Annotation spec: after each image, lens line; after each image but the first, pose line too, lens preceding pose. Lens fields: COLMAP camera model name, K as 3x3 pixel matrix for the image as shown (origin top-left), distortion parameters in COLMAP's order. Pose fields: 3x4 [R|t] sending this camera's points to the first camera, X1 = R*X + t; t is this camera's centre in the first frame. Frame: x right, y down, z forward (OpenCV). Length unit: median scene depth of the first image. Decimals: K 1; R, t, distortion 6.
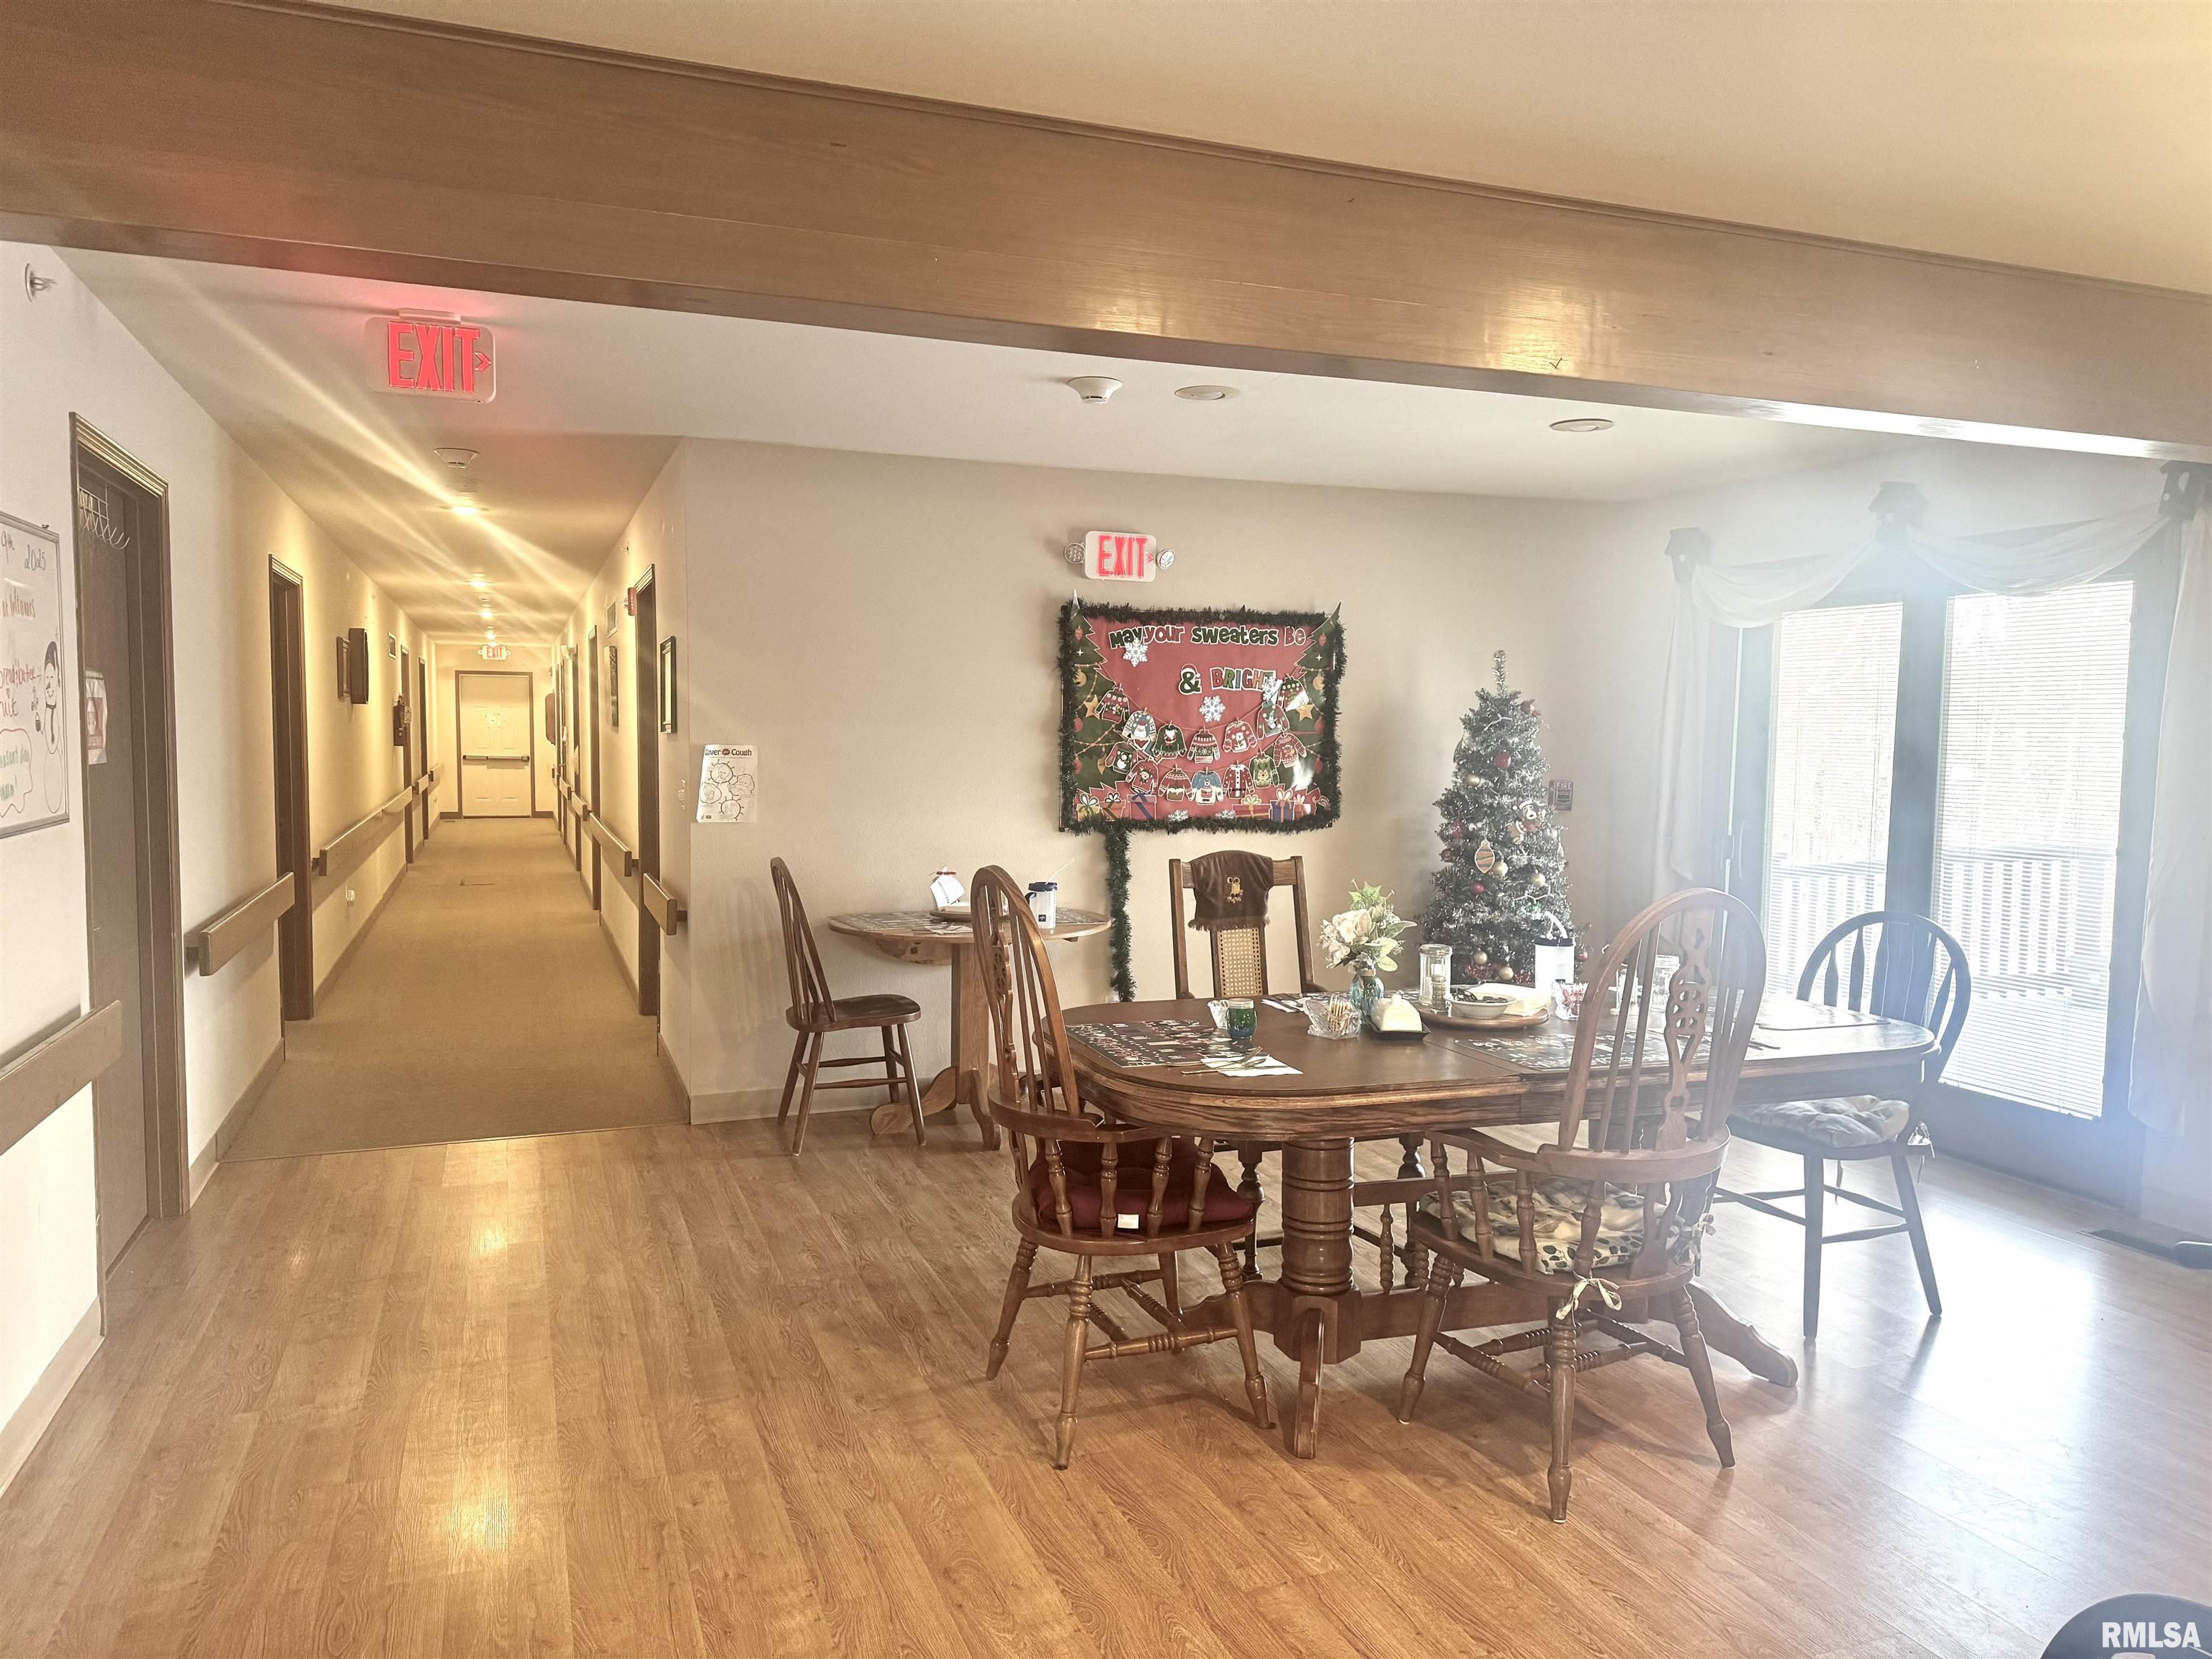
lens RADIAL K [[1559.4, 0, 1106.0], [0, 1559.4, 829.5], [0, 0, 1]] dist [0.066620, 0.000285]
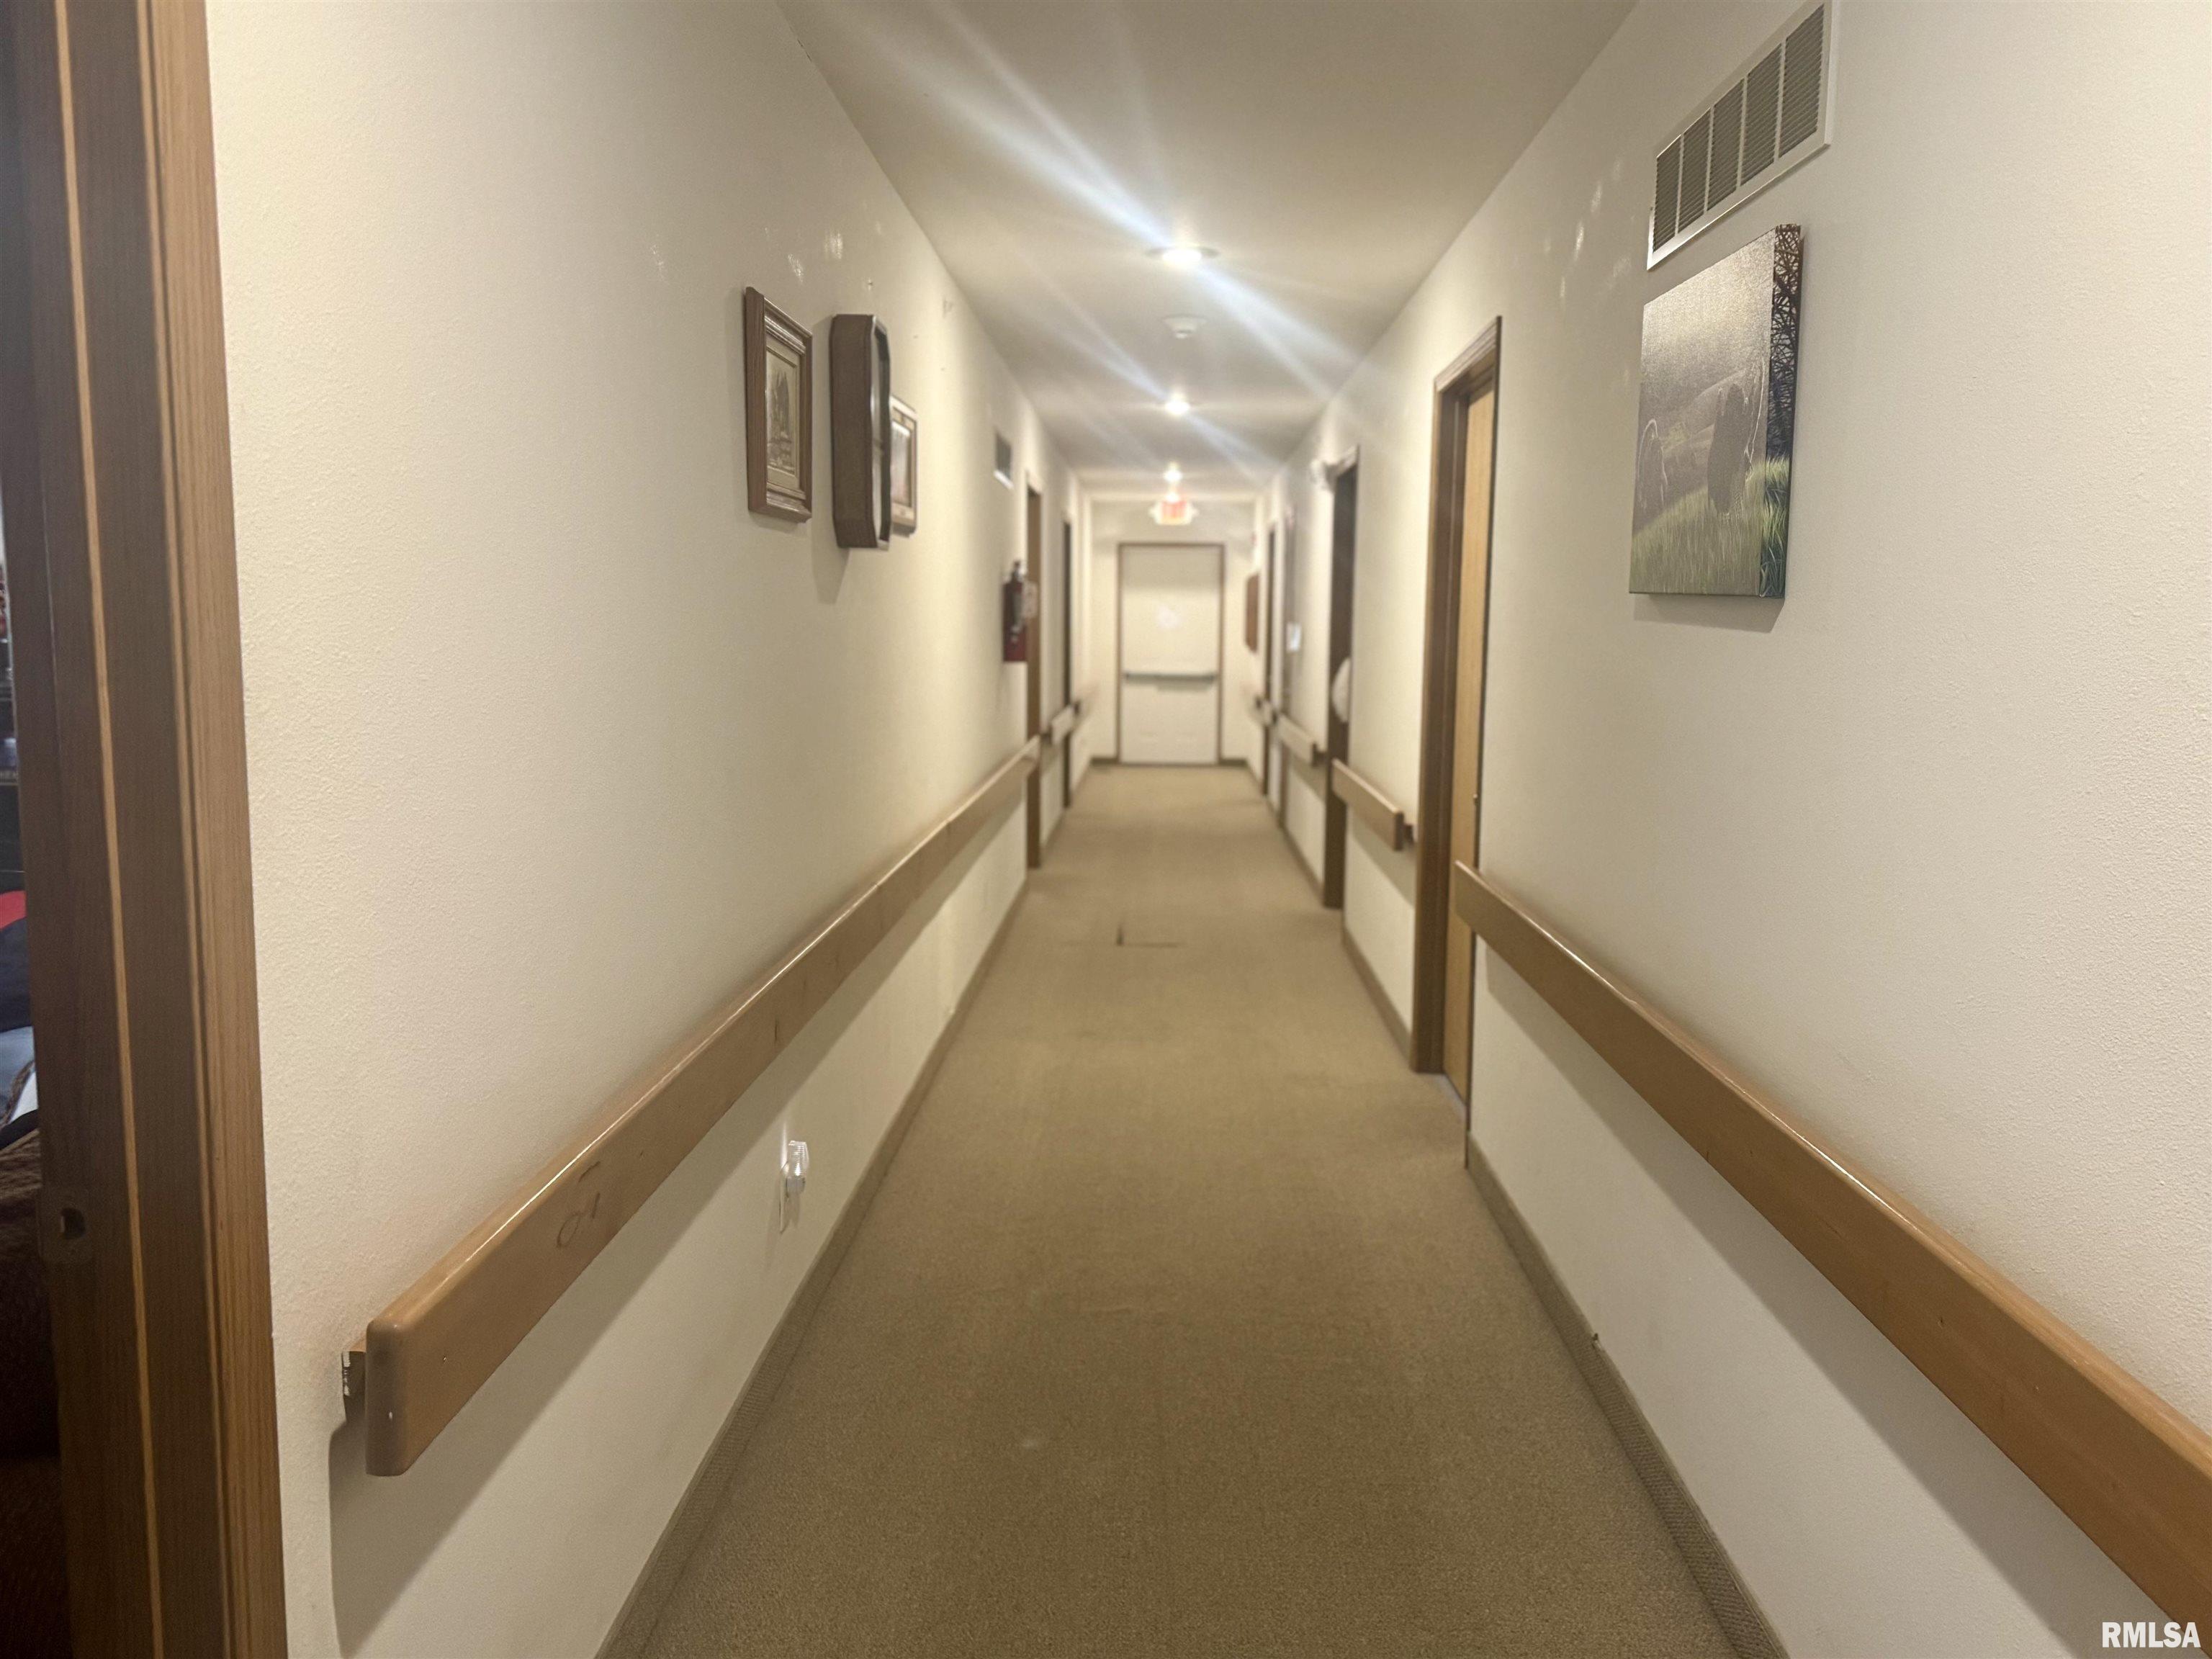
lens RADIAL K [[1784.2, 0, 1106.0], [0, 1784.2, 829.5], [0, 0, 1]] dist [0.000546, 0.000009]
pose [[0.922818, 0.040683, -0.383081, -0.144788], [-0.023461, 0.998497, 0.049523, -0.020858], [0.384520, -0.036714, 0.922386, 0.351043]]
